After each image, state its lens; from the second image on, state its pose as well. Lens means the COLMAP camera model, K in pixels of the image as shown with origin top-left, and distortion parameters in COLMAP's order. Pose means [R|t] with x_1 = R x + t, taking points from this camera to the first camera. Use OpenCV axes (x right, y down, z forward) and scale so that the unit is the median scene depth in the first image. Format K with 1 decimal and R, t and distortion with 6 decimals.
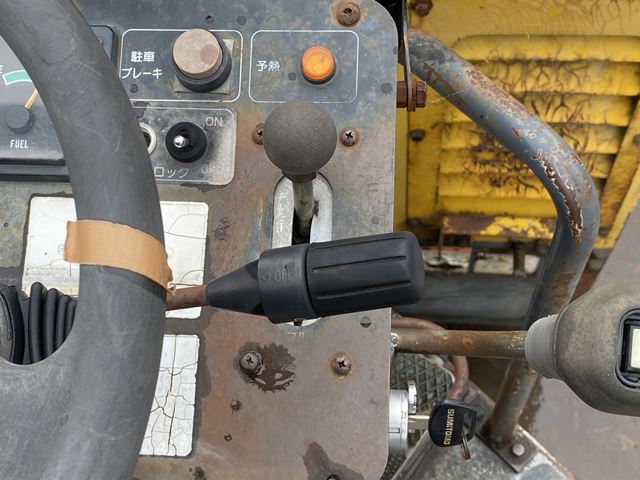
lens RADIAL K [[933.5, 0, 320.0], [0, 933.5, 240.0], [0, 0, 1]] dist [0.007548, 0.011430]
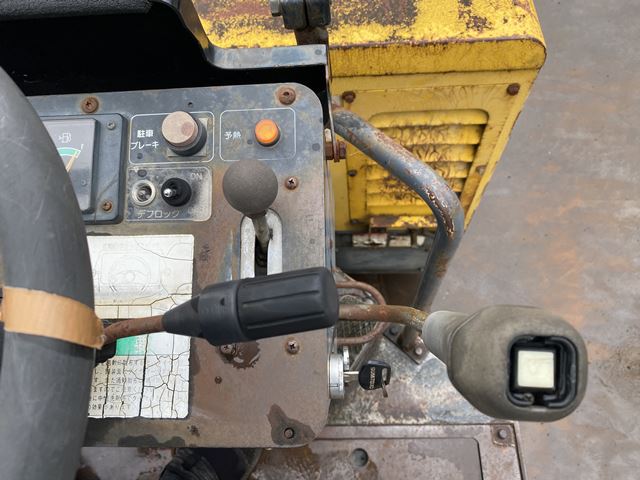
lens RADIAL K [[491.5, 0, 320.0], [0, 491.5, 240.0], [0, 0, 1]] dist [-0.008117, -0.009891]
pose [[0.998372, -0.053044, 0.020979, 0.053298], [0.052519, 0.998311, 0.024831, -0.038938], [-0.022261, -0.023689, 0.999471, 0.245463]]
